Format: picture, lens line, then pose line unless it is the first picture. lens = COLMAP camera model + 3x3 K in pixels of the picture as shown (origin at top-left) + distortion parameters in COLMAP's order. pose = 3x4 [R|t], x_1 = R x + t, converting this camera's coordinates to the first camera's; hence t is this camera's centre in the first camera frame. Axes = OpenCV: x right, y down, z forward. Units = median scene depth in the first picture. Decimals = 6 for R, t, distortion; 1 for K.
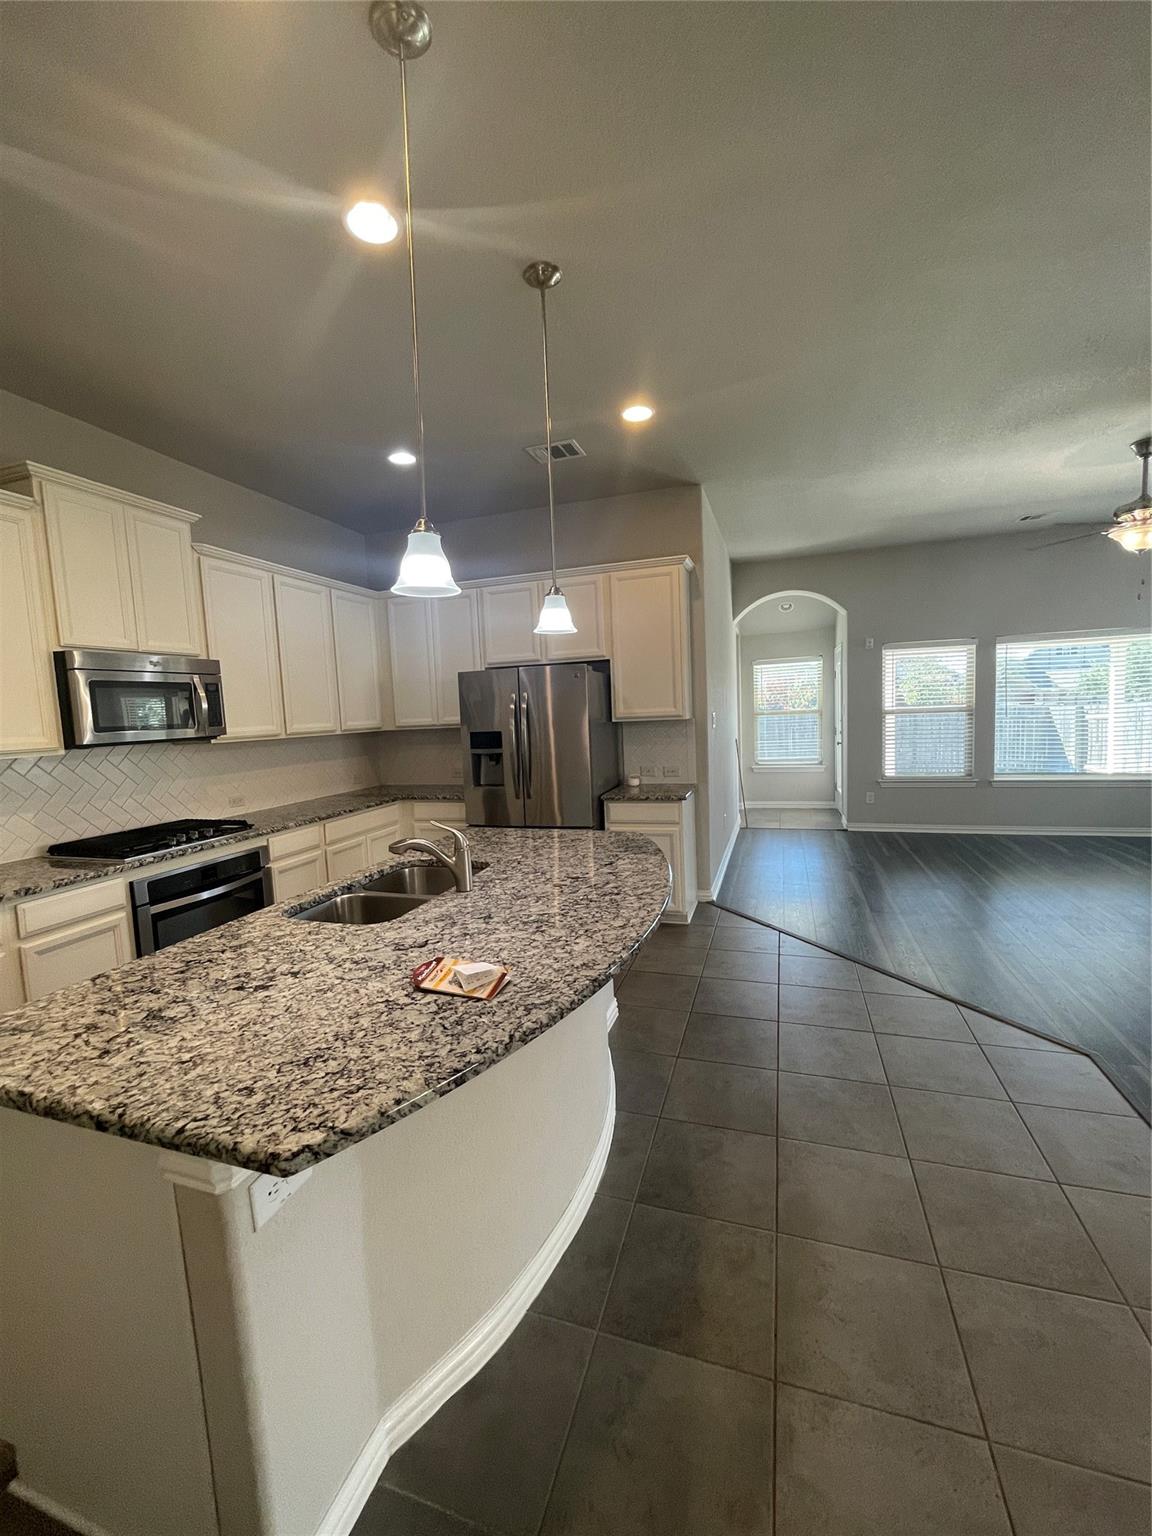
lens RADIAL K [[622.1, 0, 575.2], [0, 622.1, 768.2], [0, 0, 1]] dist [-0.003988, -0.000154]
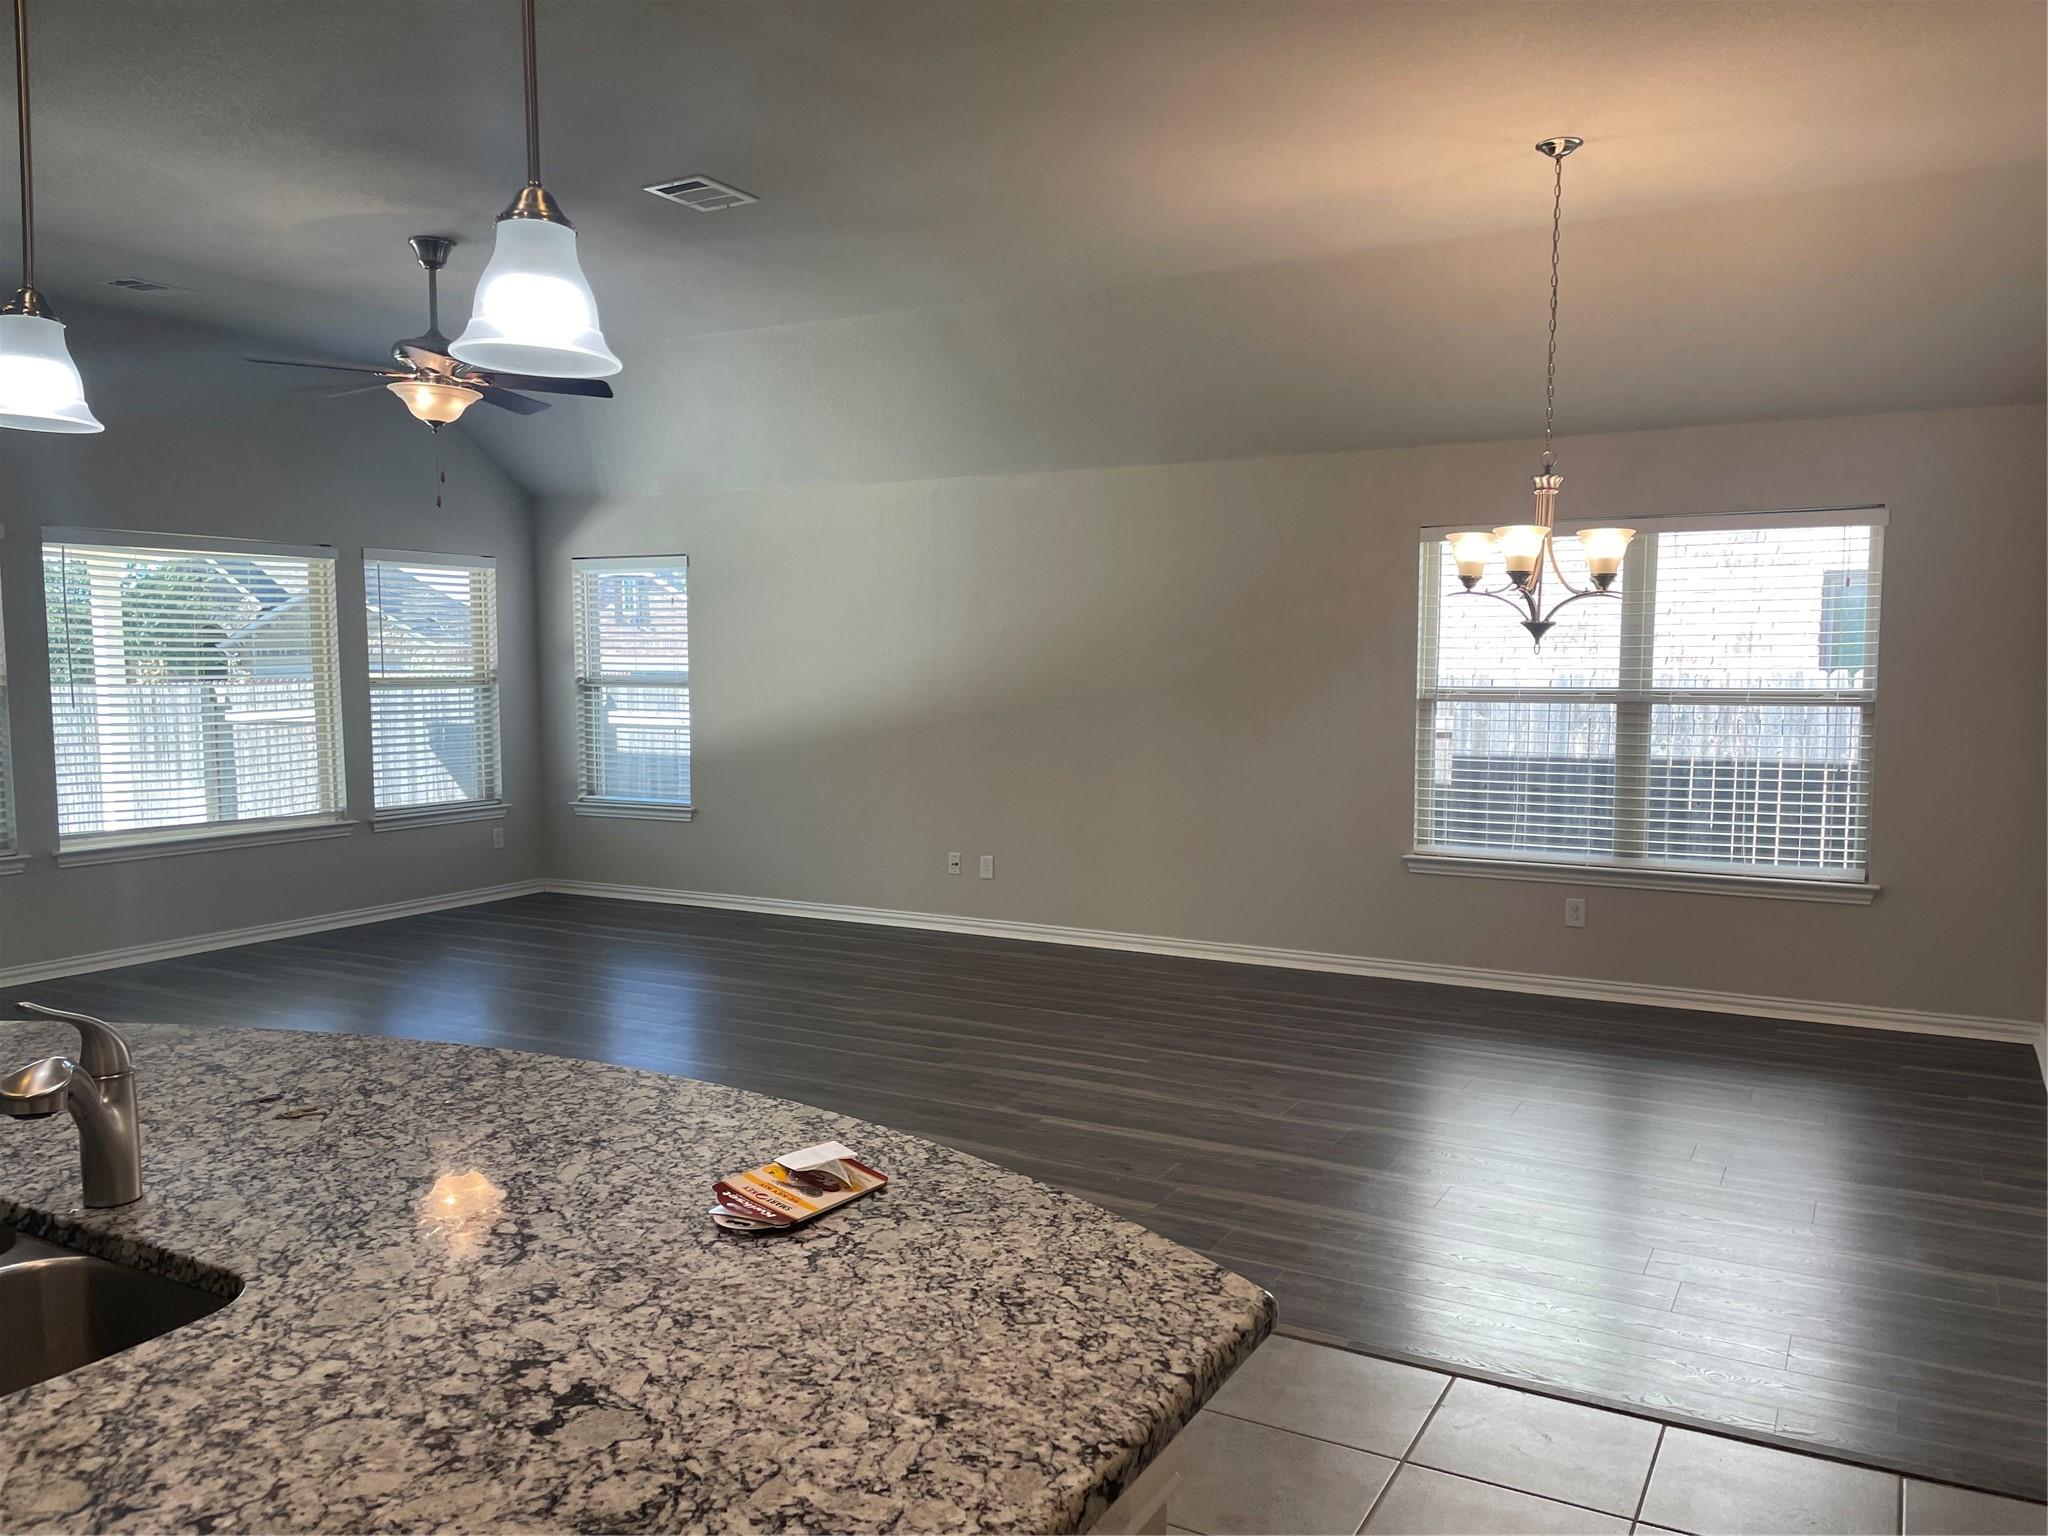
lens RADIAL K [[1539.9, 0, 1048.0], [0, 1539.9, 785.5], [0, 0, 1]] dist [0.092529, -0.118375]
pose [[0.178976, -0.040412, 0.983023, -0.656150], [0.081404, 0.996338, 0.026138, -0.000158], [-0.980480, 0.075344, 0.181610, 0.267539]]
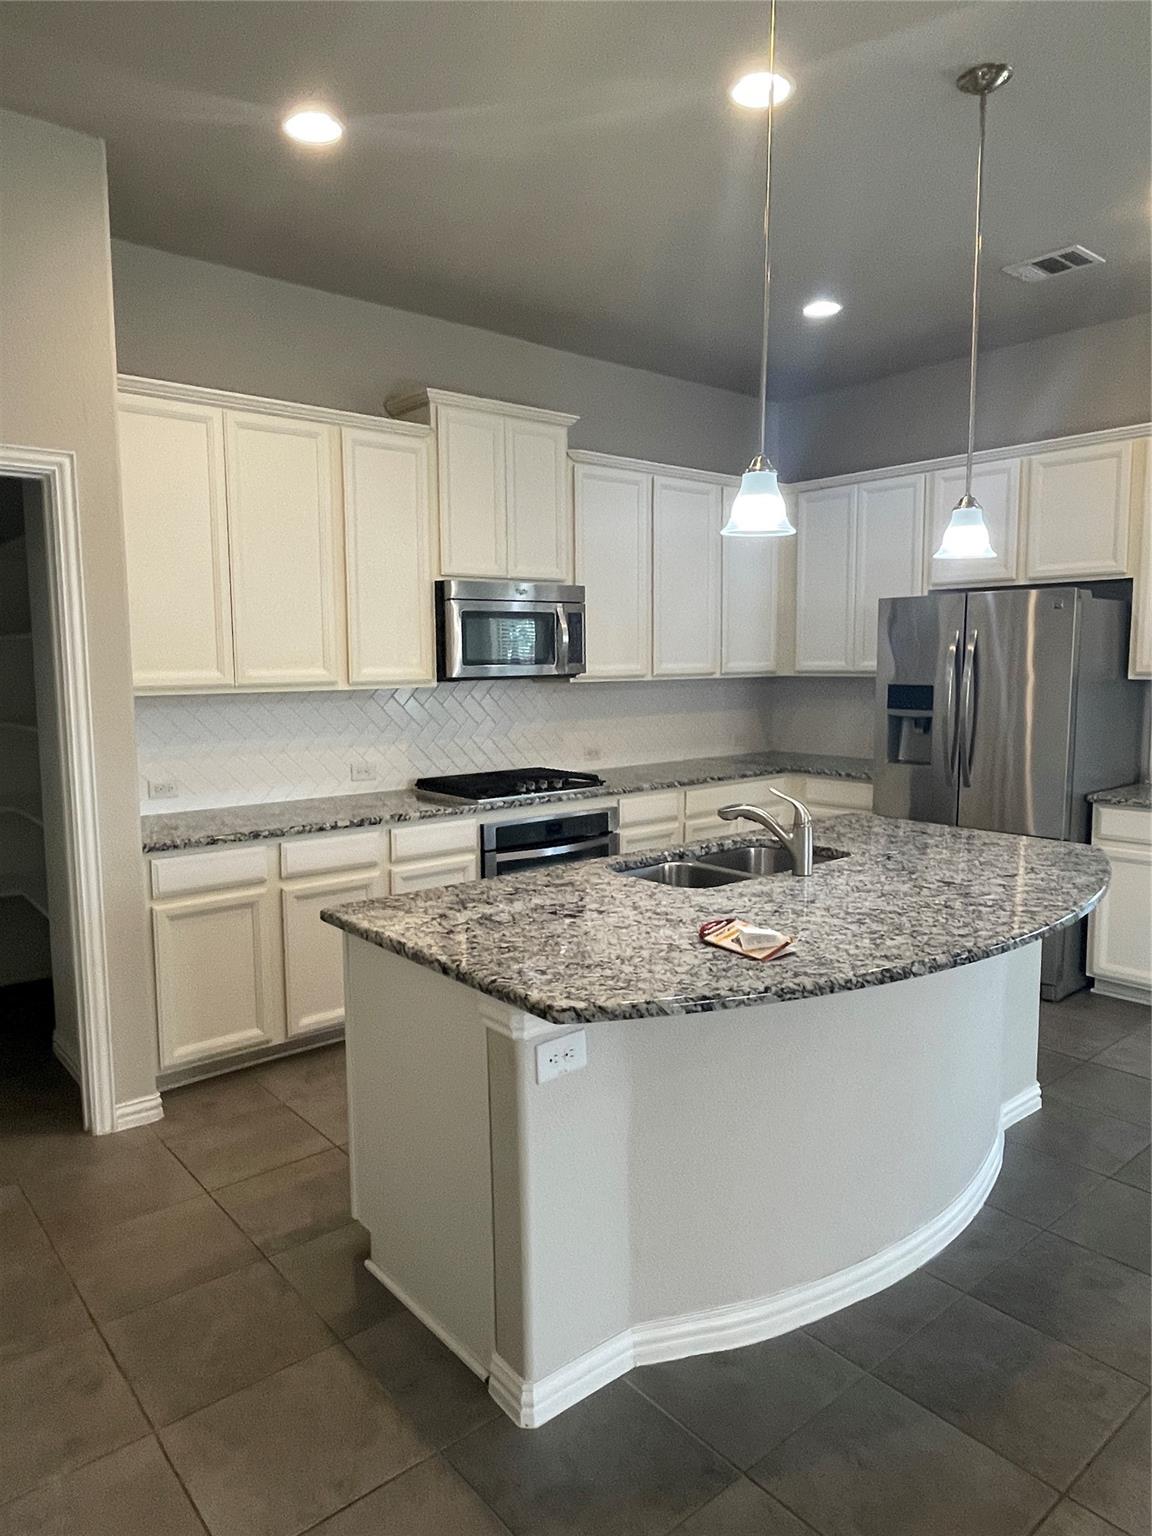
lens RADIAL K [[997.0, 0, 562.8], [0, 997.0, 765.4], [0, 0, 1]] dist [-0.001673, -0.001363]
pose [[0.847214, 0.092993, -0.523050, 0.175922], [-0.076776, 0.995657, 0.052661, 0.003099], [0.525675, -0.004458, 0.850674, -0.228931]]
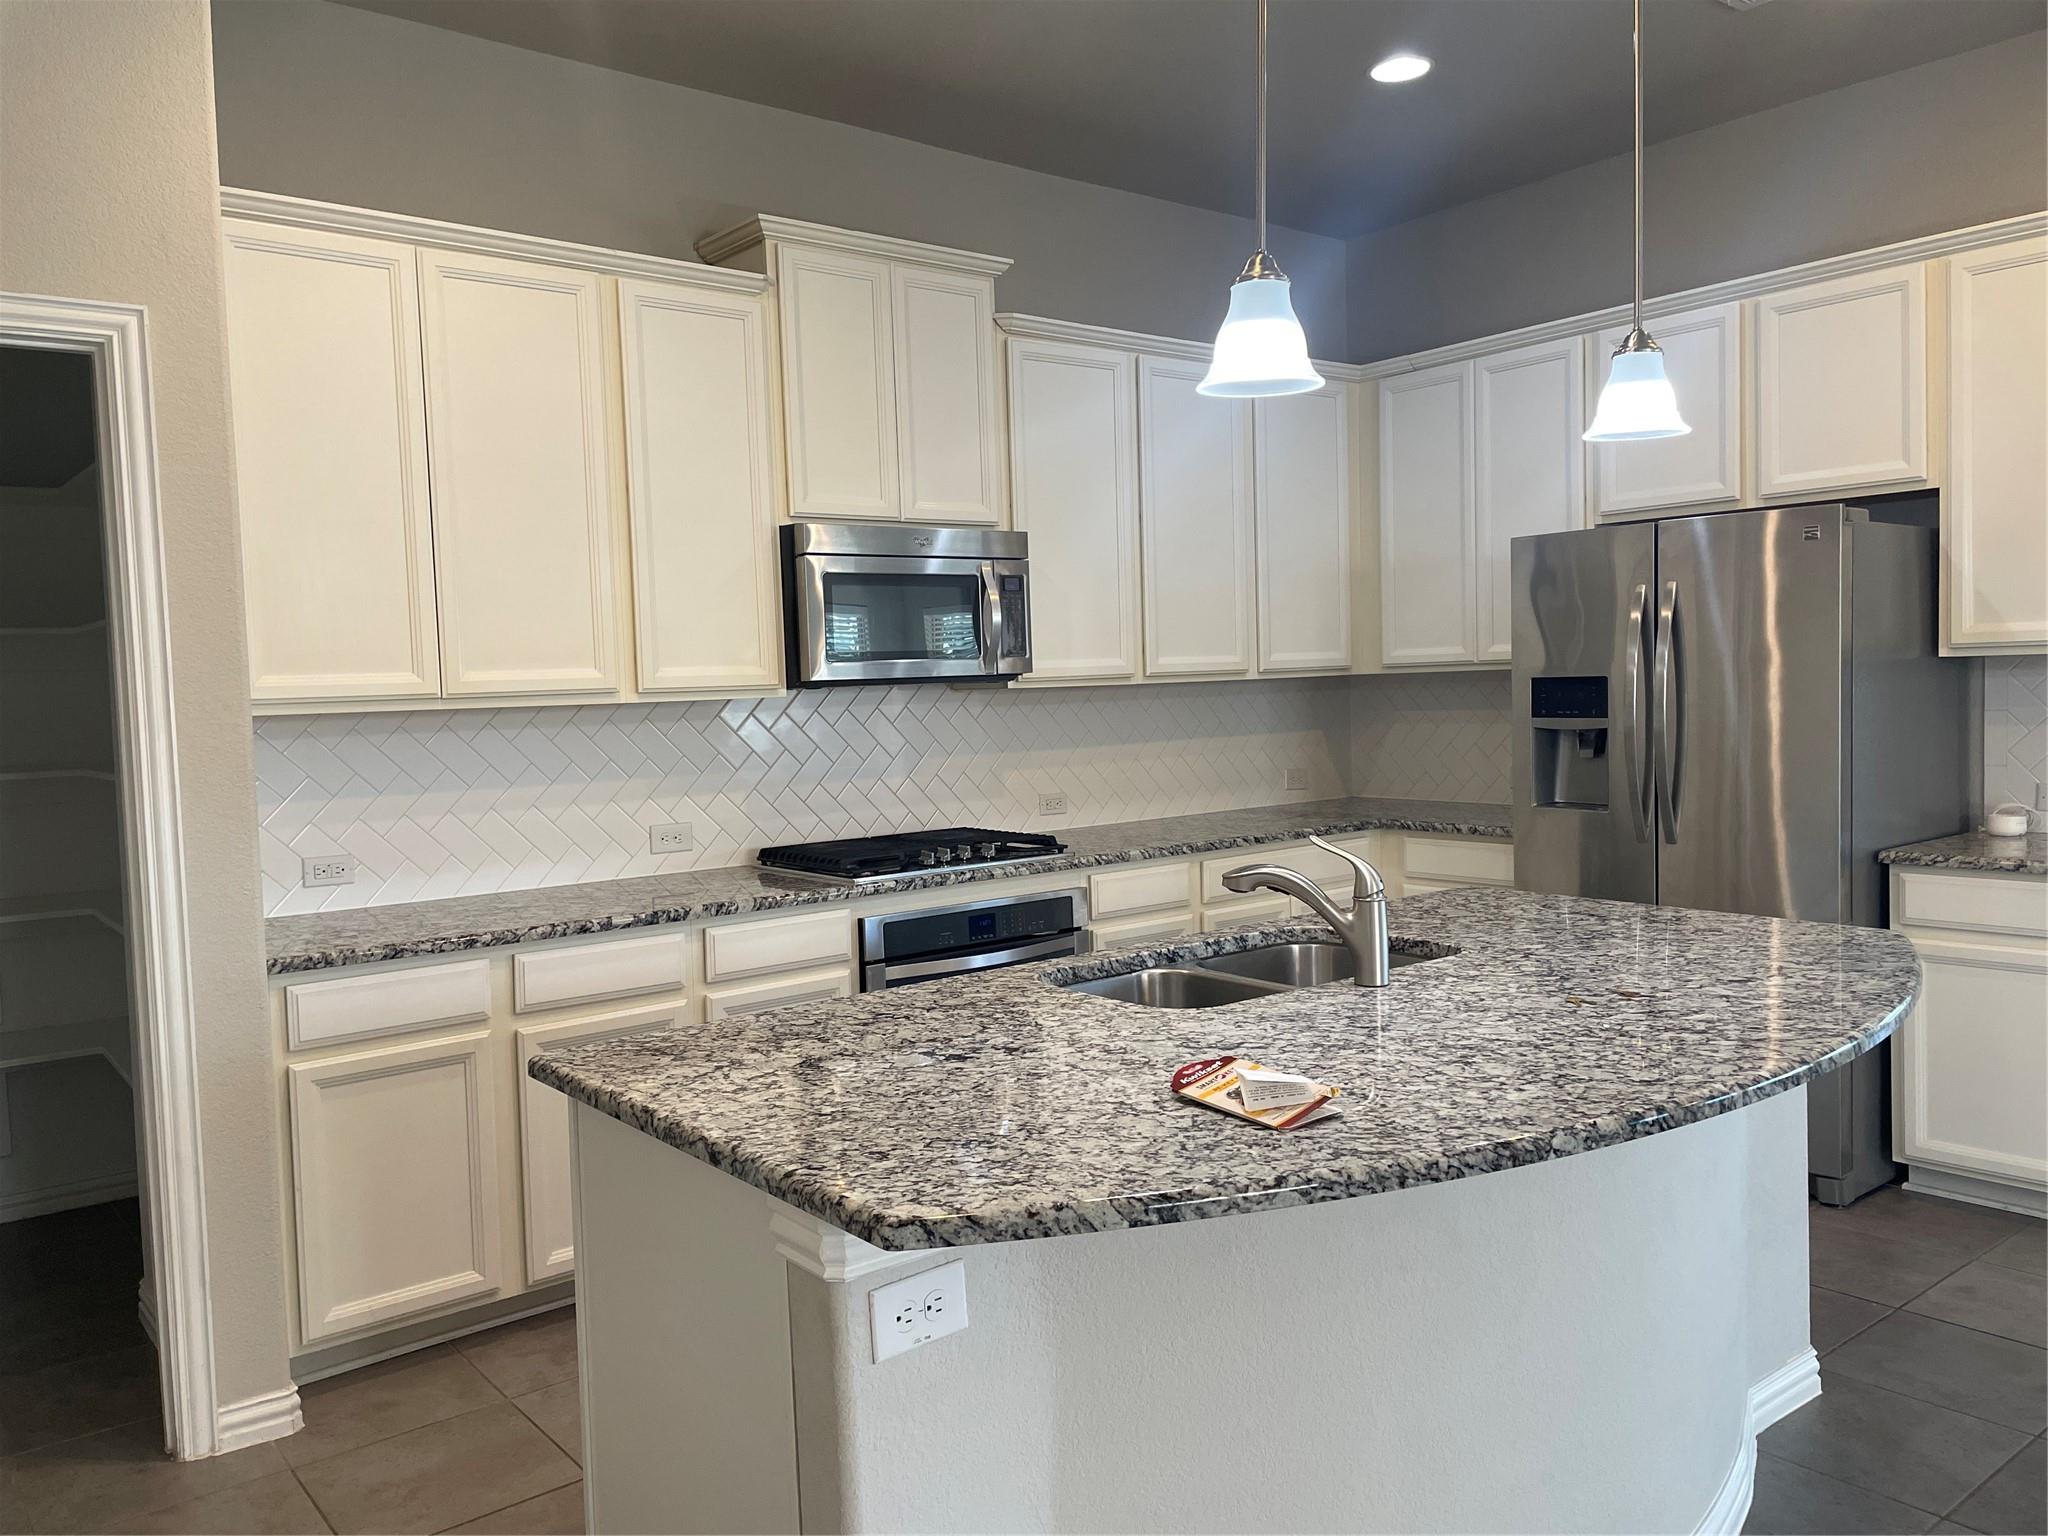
lens RADIAL K [[1539.9, 0, 1012.1], [0, 1539.9, 762.9], [0, 0, 1]] dist [0.092529, -0.118375]
pose [[0.835426, 0.046588, -0.547626, 0.180146], [-0.054694, 0.998502, 0.001508, 0.027624], [0.546875, 0.028692, 0.836722, -0.127941]]
